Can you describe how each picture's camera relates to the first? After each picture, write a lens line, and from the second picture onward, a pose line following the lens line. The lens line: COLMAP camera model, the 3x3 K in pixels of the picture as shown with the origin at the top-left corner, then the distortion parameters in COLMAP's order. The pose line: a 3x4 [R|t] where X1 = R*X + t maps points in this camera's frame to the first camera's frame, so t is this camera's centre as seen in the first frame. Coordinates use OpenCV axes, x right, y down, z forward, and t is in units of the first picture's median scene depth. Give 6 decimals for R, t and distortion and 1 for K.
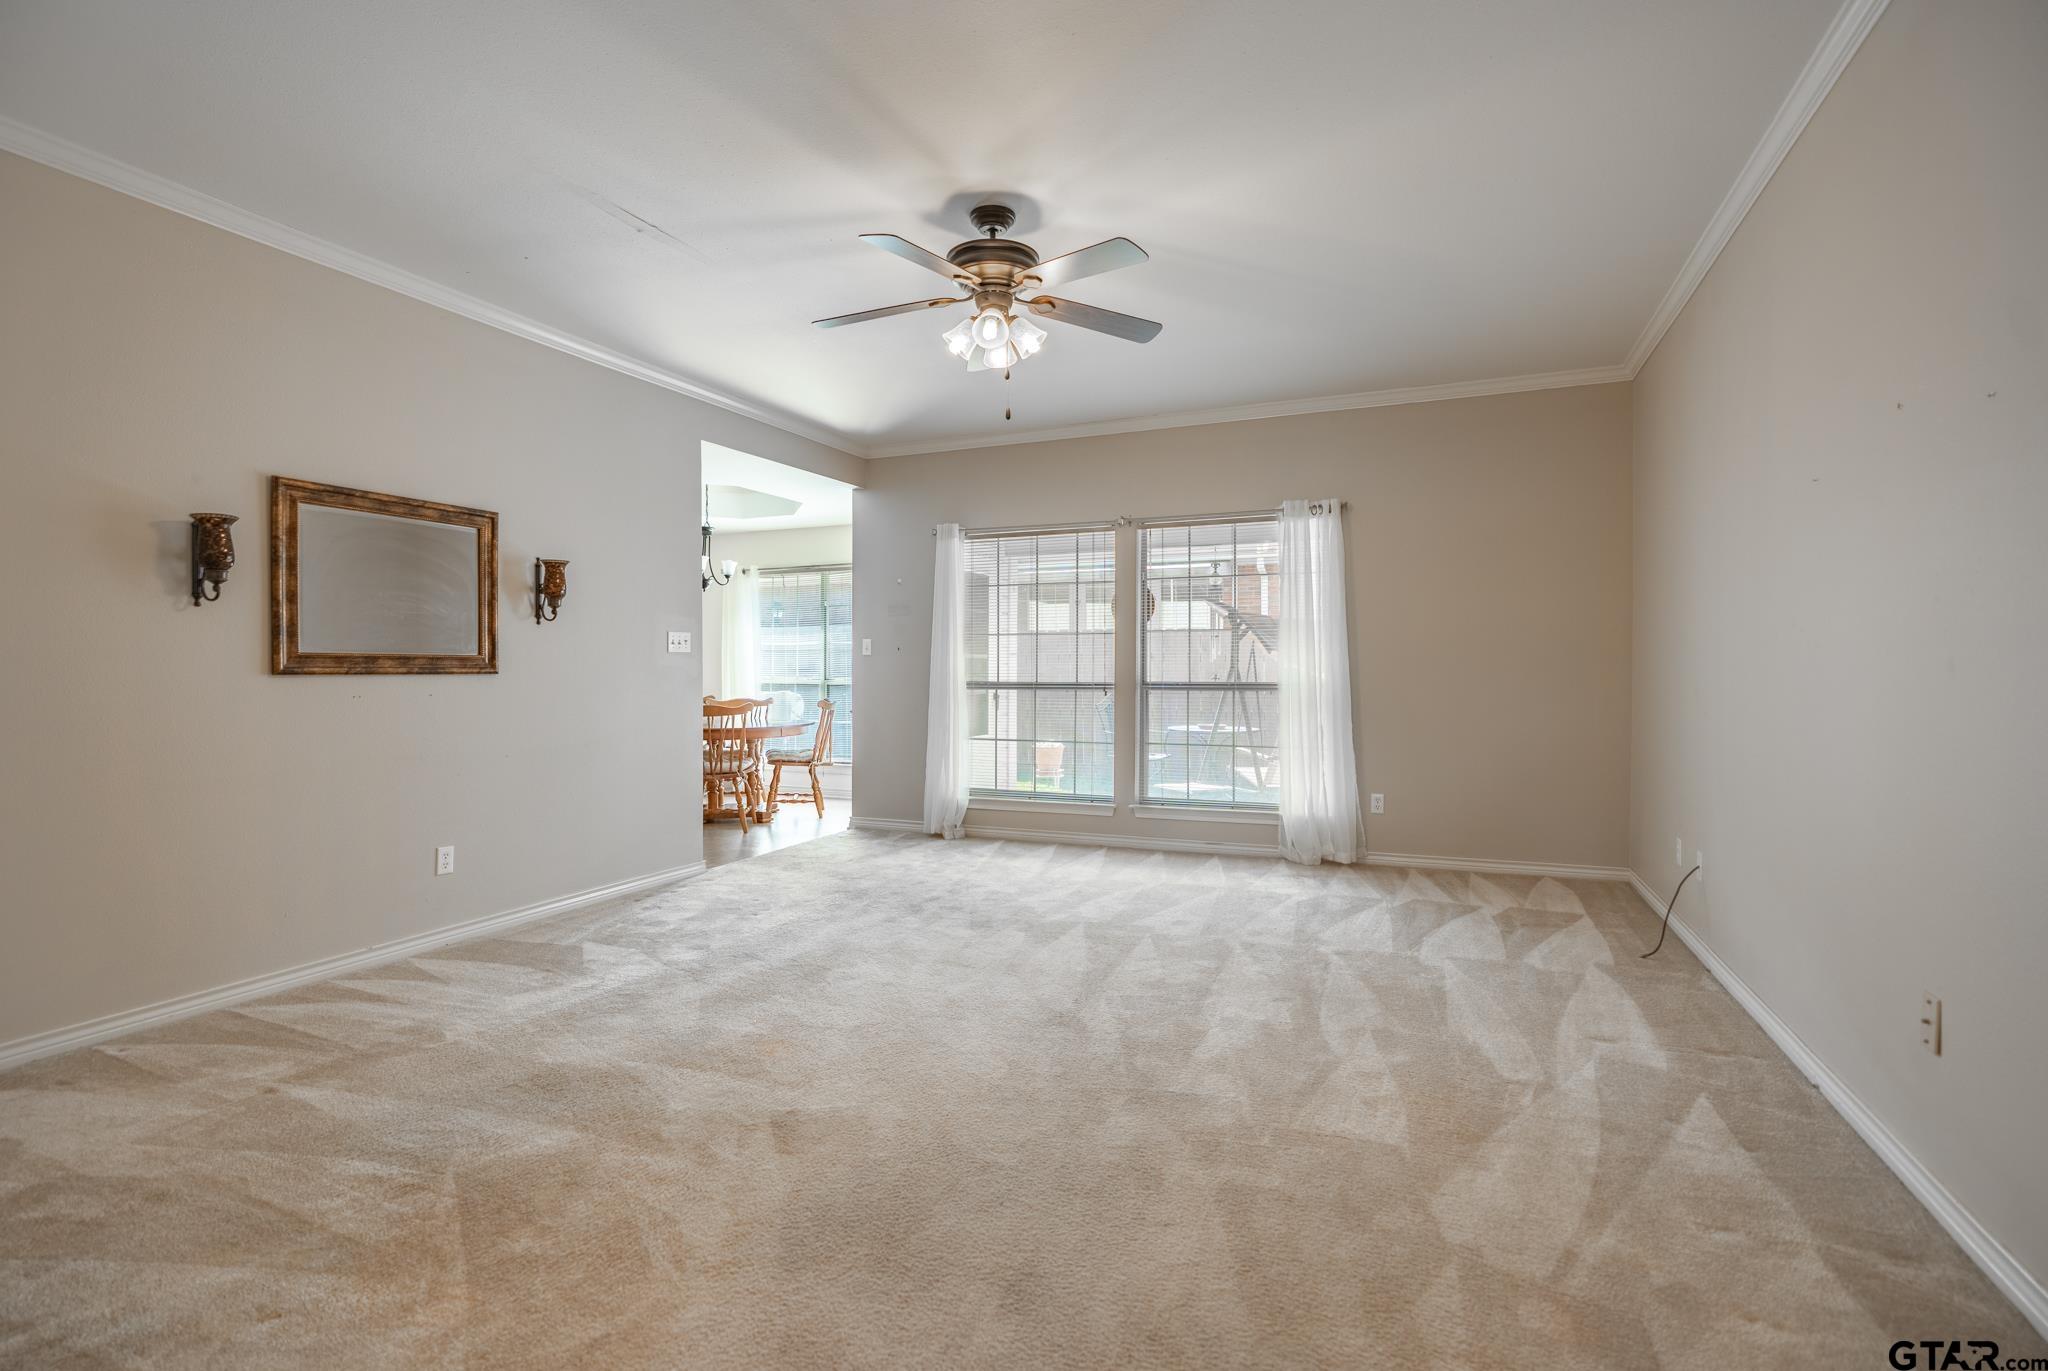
lens RADIAL K [[947.6, 0, 1022.4], [0, 947.6, 677.8], [0, 0, 1]] dist [-0.001454, -0.000248]
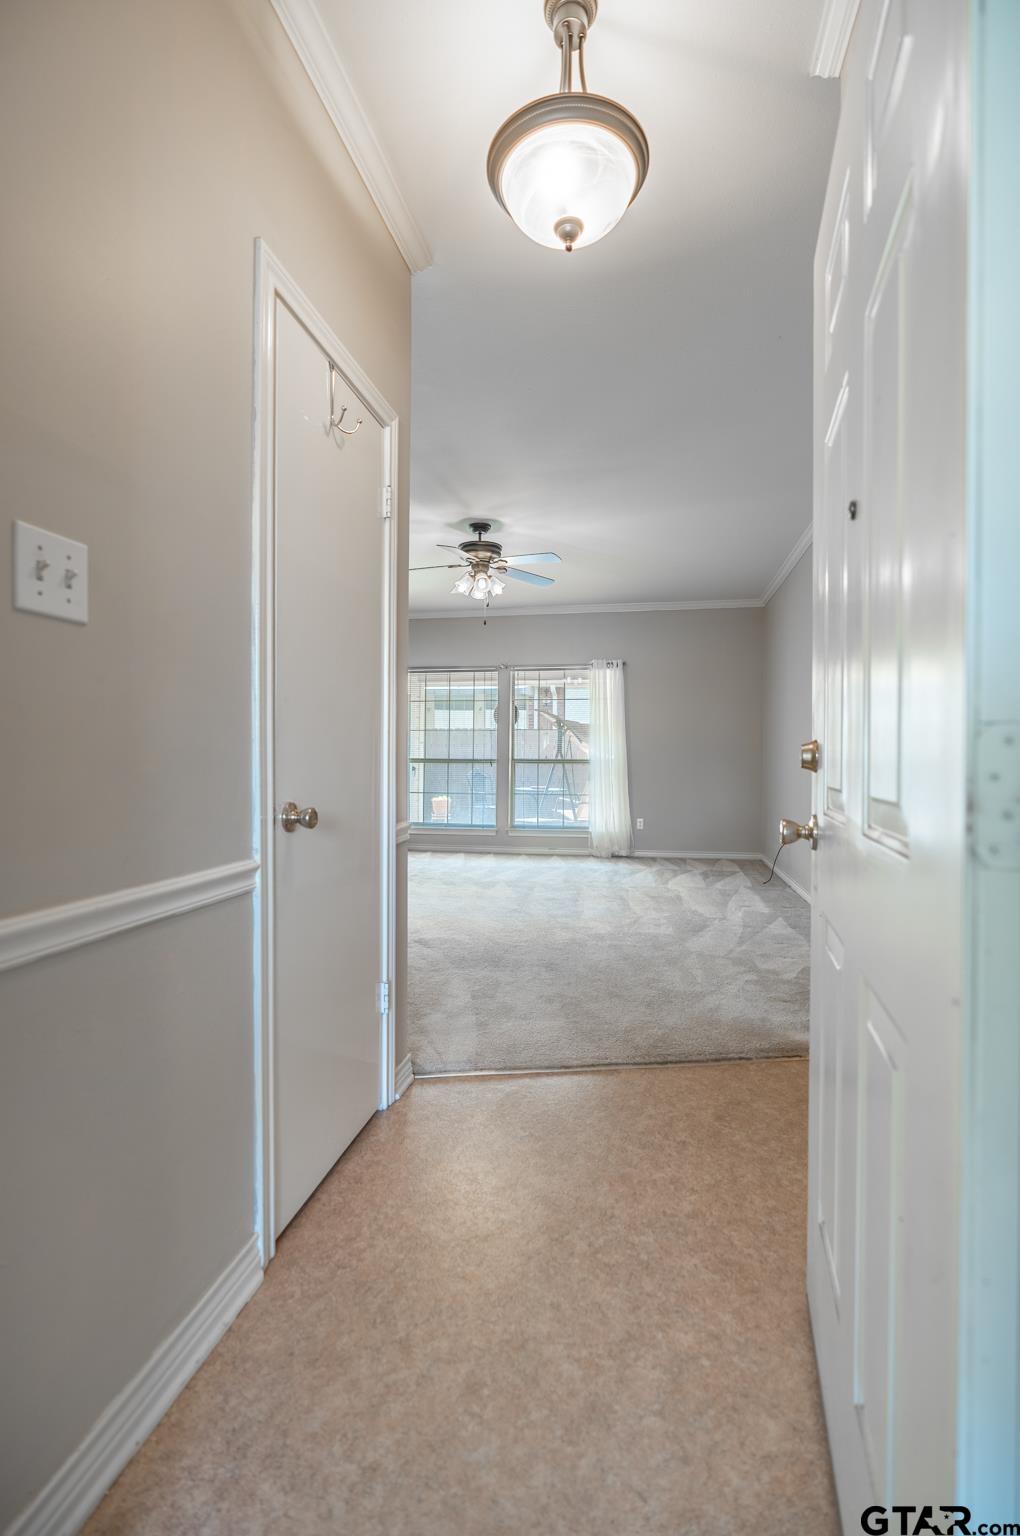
lens RADIAL K [[700.6, 0, 510.0], [0, 700.6, 768.0], [0, 0, 1]] dist [-0.000830, 0.000466]
pose [[0.977878, 0.004374, 0.209132, -0.166491], [-0.005851, 0.999962, 0.006446, 0.015238], [-0.209096, -0.007527, 0.977866, -0.296122]]
